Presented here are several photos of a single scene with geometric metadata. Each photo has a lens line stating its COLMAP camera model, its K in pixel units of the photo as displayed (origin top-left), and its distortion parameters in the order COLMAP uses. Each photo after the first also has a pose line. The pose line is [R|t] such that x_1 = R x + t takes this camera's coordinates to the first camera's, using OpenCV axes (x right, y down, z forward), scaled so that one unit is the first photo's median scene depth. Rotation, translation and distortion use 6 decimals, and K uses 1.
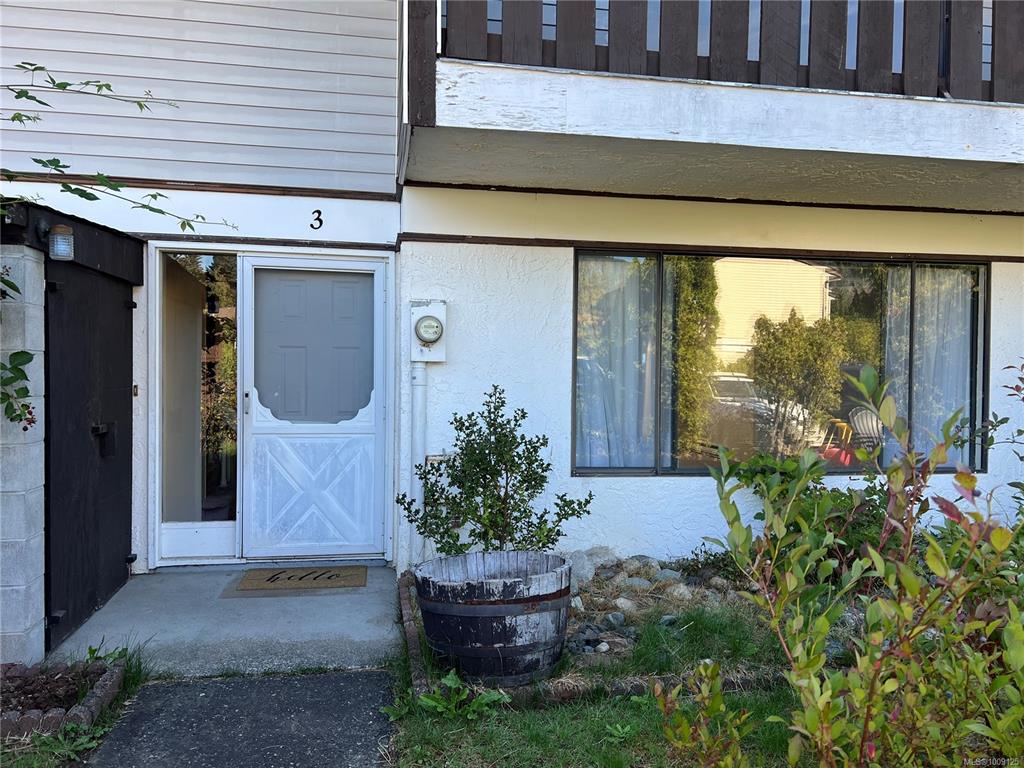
lens RADIAL K [[764.4, 0, 512.3], [0, 764.4, 383.5], [0, 0, 1]] dist [0.115969, -0.181535]
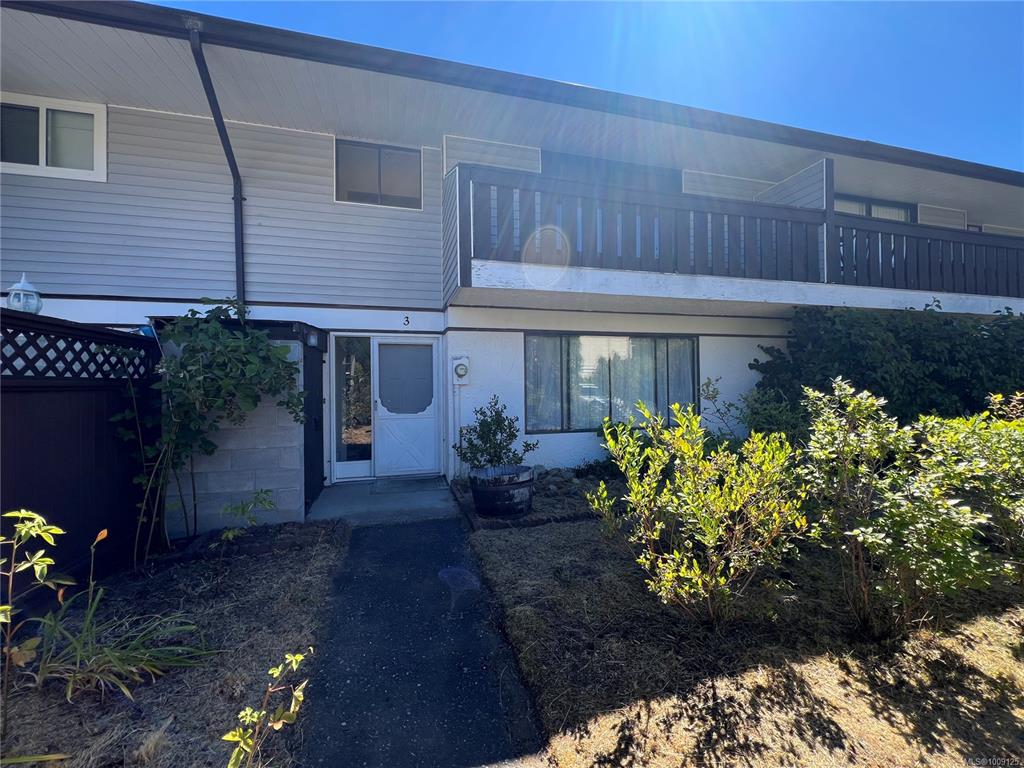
lens RADIAL K [[411.4, 0, 508.2], [0, 411.4, 384.5], [0, 0, 1]] dist [-0.000512, -0.000263]
pose [[0.994982, -0.023132, 0.097349, -0.094988], [0.024365, 0.999637, -0.011505, -0.012570], [-0.097047, 0.013819, 0.995184, -0.211155]]
